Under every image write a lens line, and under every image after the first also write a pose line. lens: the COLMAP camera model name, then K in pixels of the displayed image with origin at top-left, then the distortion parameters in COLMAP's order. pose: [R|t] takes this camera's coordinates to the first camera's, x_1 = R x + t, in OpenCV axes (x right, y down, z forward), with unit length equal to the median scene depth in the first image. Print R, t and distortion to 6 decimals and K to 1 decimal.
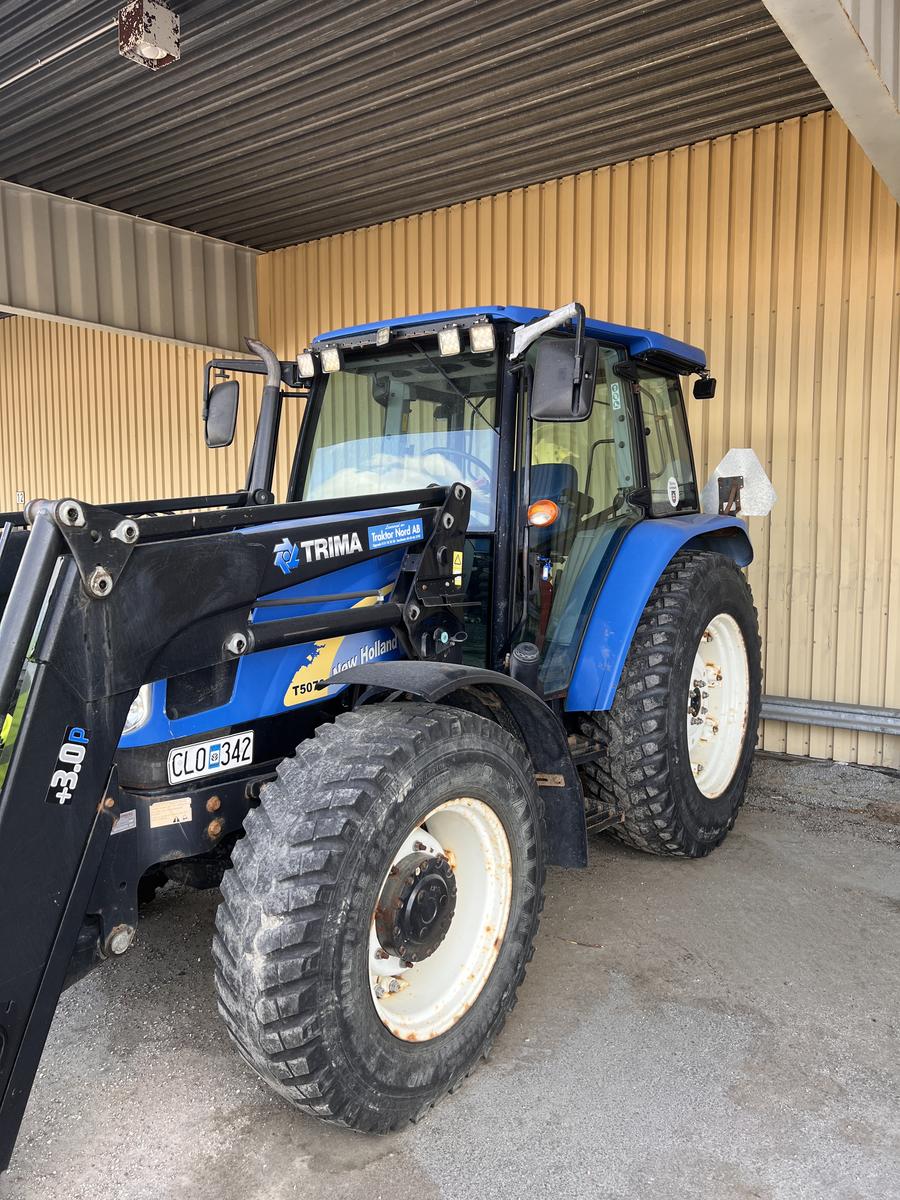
lens RADIAL K [[910.8, 0, 444.2], [0, 910.8, 590.4], [0, 0, 1]] dist [0.021845, -0.005032]
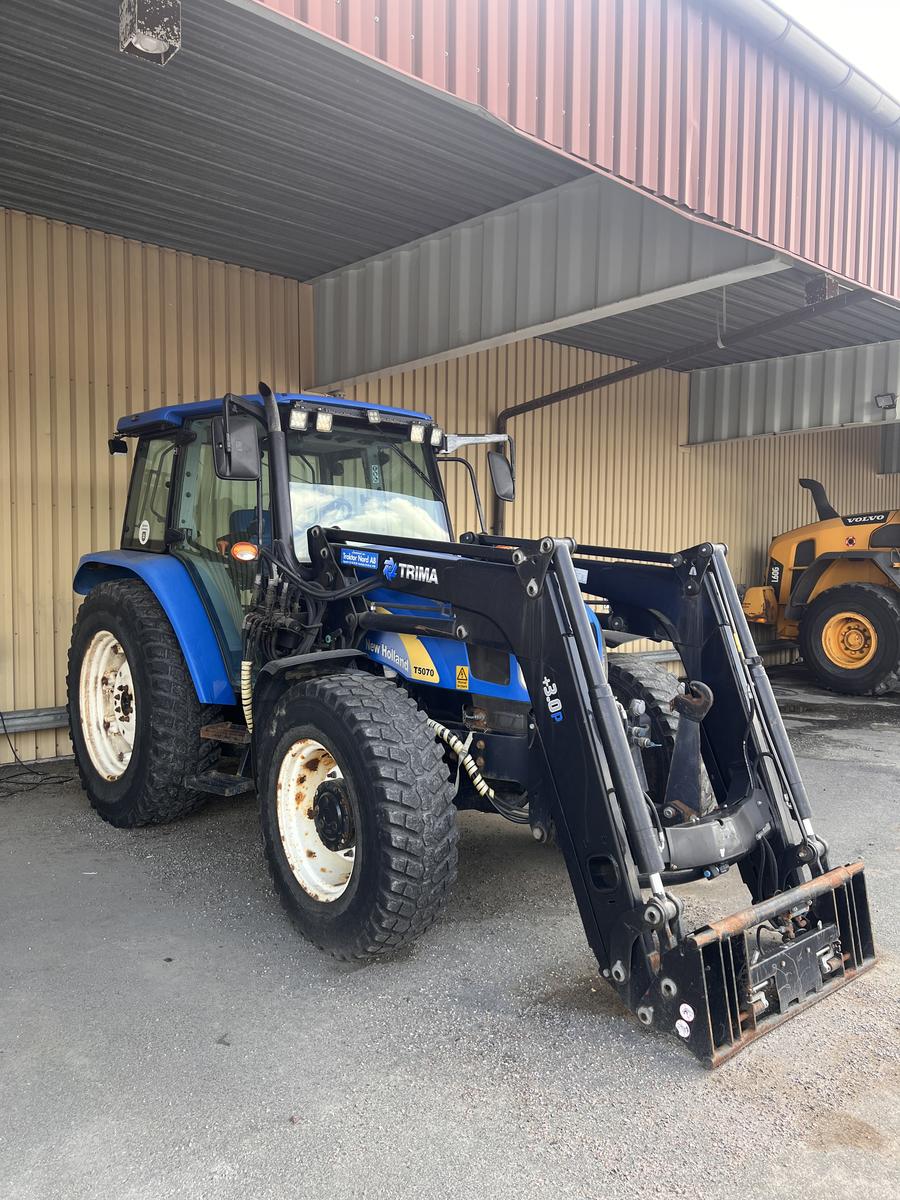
lens RADIAL K [[907.9, 0, 450.0], [0, 907.9, 600.0], [0, 0, 1]] dist [0.063421, -0.080522]
pose [[0.227841, -0.027771, 0.973302, -1.567923], [0.062479, 0.997950, 0.013848, -0.026860], [-0.971692, 0.057656, 0.229109, 0.706509]]
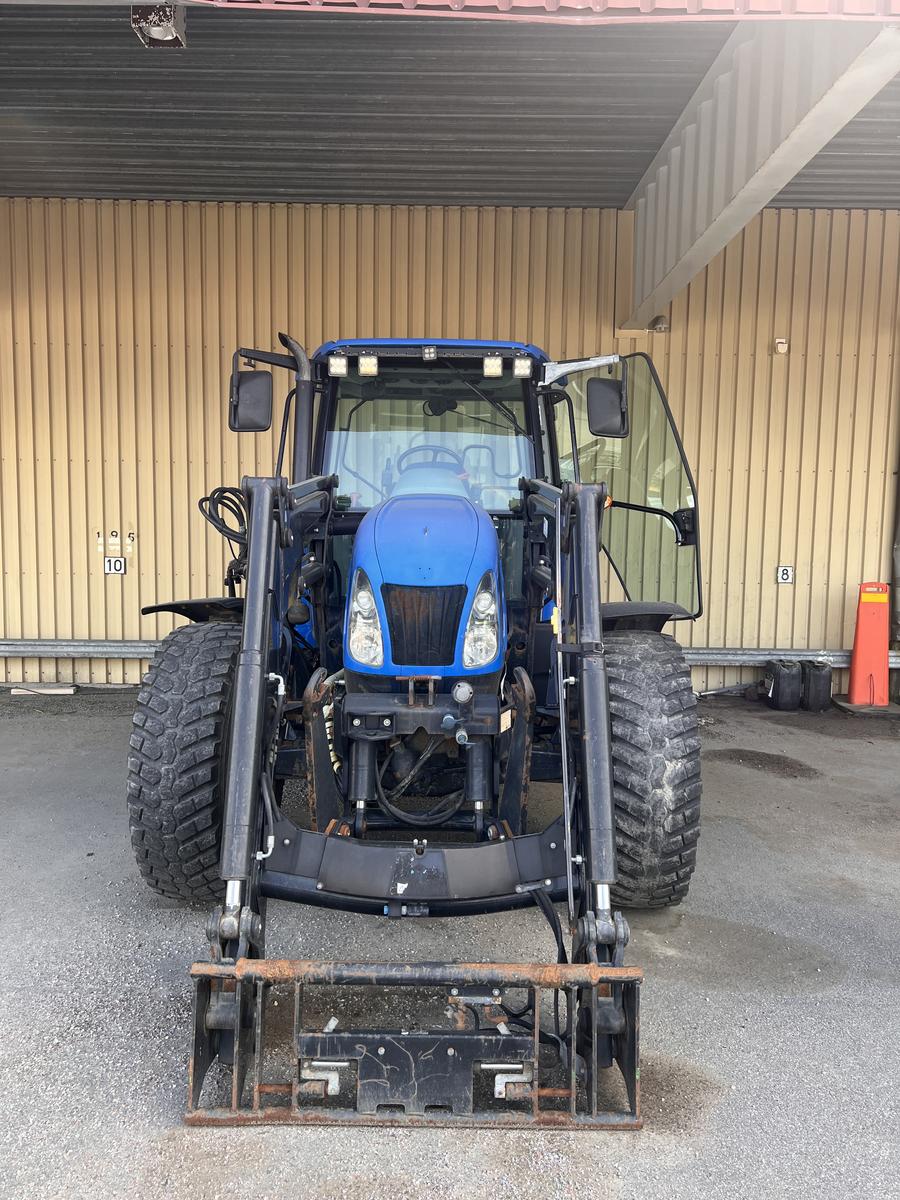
lens RADIAL K [[907.9, 0, 450.0], [0, 907.9, 600.0], [0, 0, 1]] dist [0.063421, -0.080522]
pose [[0.808594, -0.034870, 0.587333, -0.906034], [0.025651, 0.999382, 0.024020, 0.027821], [-0.587808, -0.004357, 0.808989, -0.007253]]
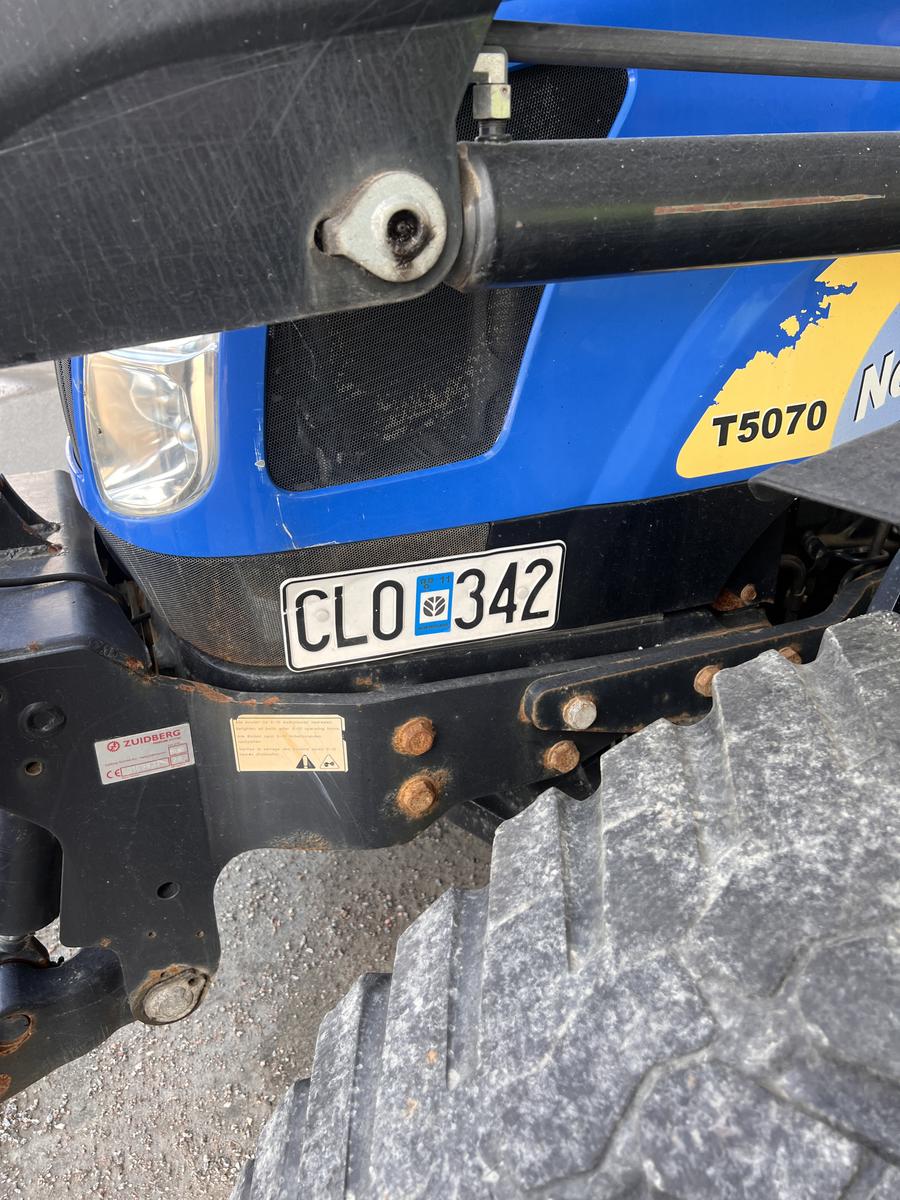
lens RADIAL K [[907.9, 0, 450.0], [0, 907.9, 600.0], [0, 0, 1]] dist [0.063421, -0.080522]
pose [[0.858368, 0.232820, -0.457164, -0.077564], [-0.045965, 0.922415, 0.383454, 0.042348], [0.510970, -0.308131, 0.802474, 0.615730]]
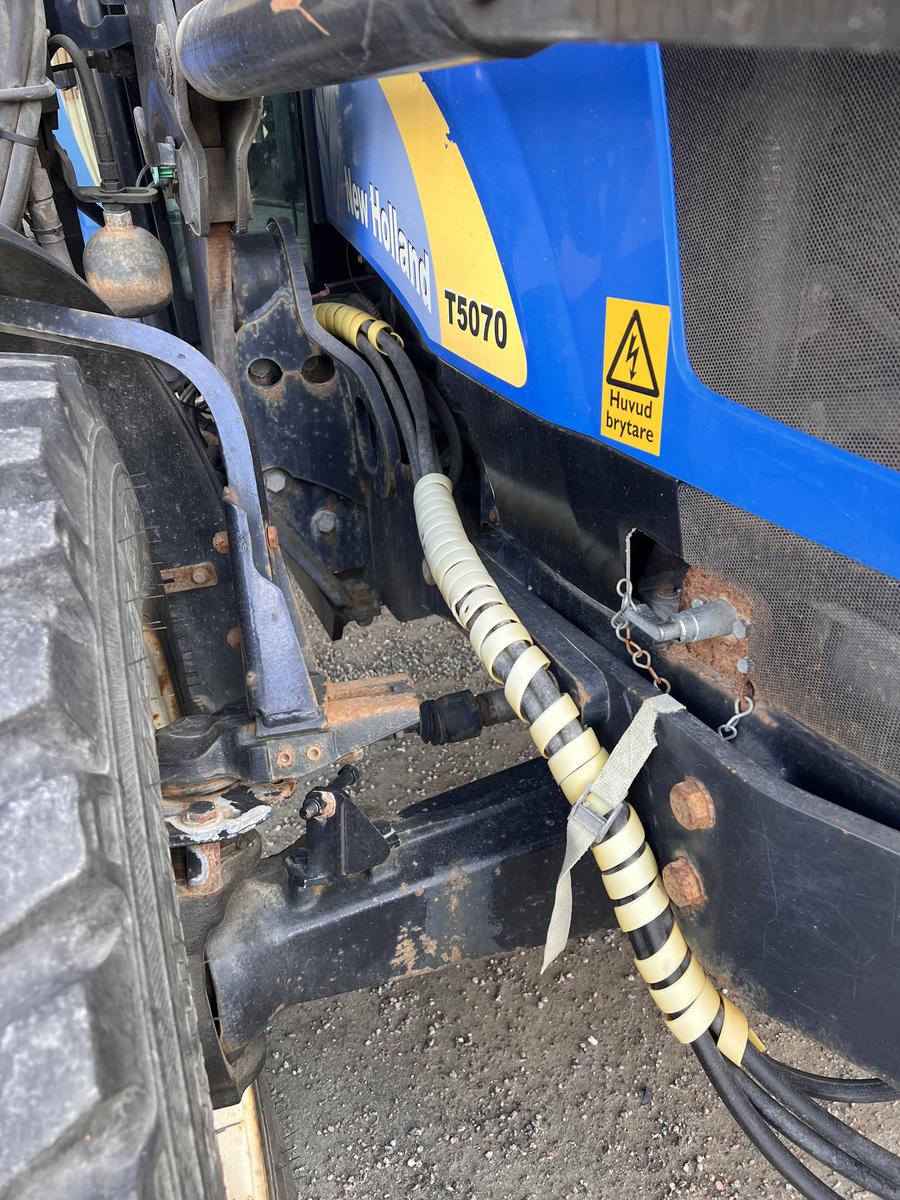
lens RADIAL K [[899.5, 0, 439.1], [0, 899.5, 597.7], [0, 0, 1]] dist [0.066687, -0.074141]
pose [[0.543099, -0.399971, 0.738286, -0.545719], [0.102584, 0.904279, 0.414435, 0.054501], [-0.833379, -0.149343, 0.532144, 0.902884]]
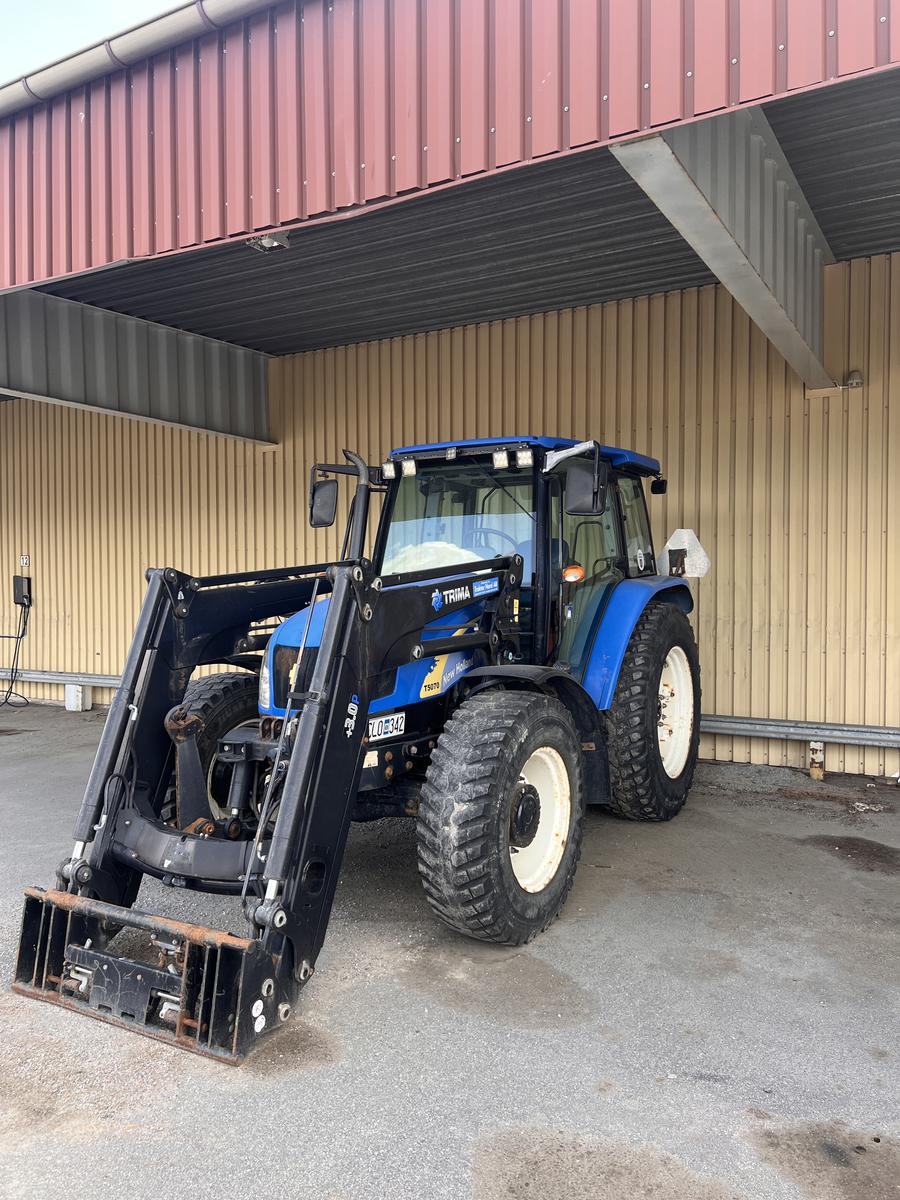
lens RADIAL K [[907.9, 0, 450.0], [0, 907.9, 600.0], [0, 0, 1]] dist [0.063421, -0.080522]
pose [[0.994432, -0.000927, 0.105380, -0.258595], [0.007132, 0.998261, -0.058523, 0.046207], [-0.105142, 0.058948, 0.992709, -0.493055]]
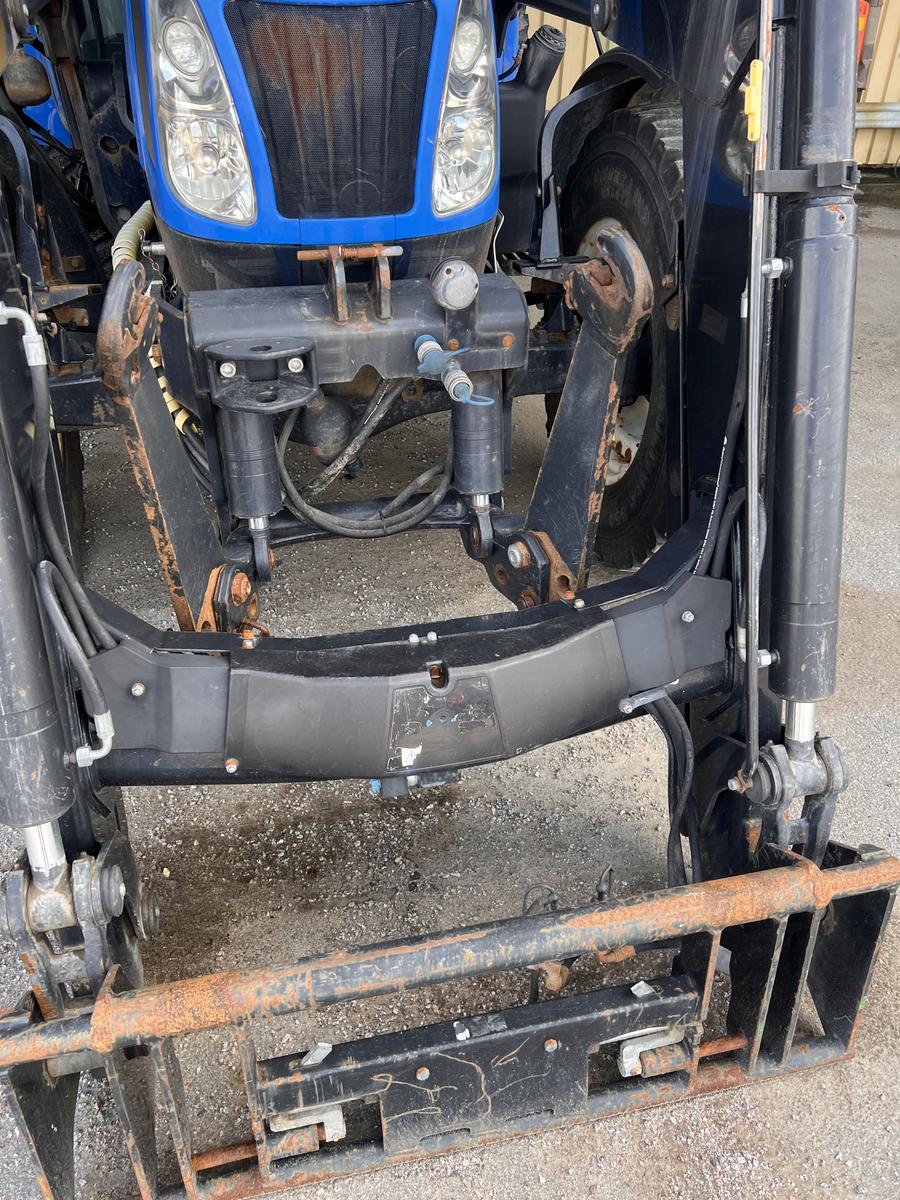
lens RADIAL K [[899.5, 0, 439.1], [0, 899.5, 597.7], [0, 0, 1]] dist [0.066687, -0.074141]
pose [[0.667139, -0.433641, 0.605707, -0.673754], [0.042202, 0.833798, 0.550454, 0.034039], [-0.743736, -0.341668, 0.574560, 0.455694]]
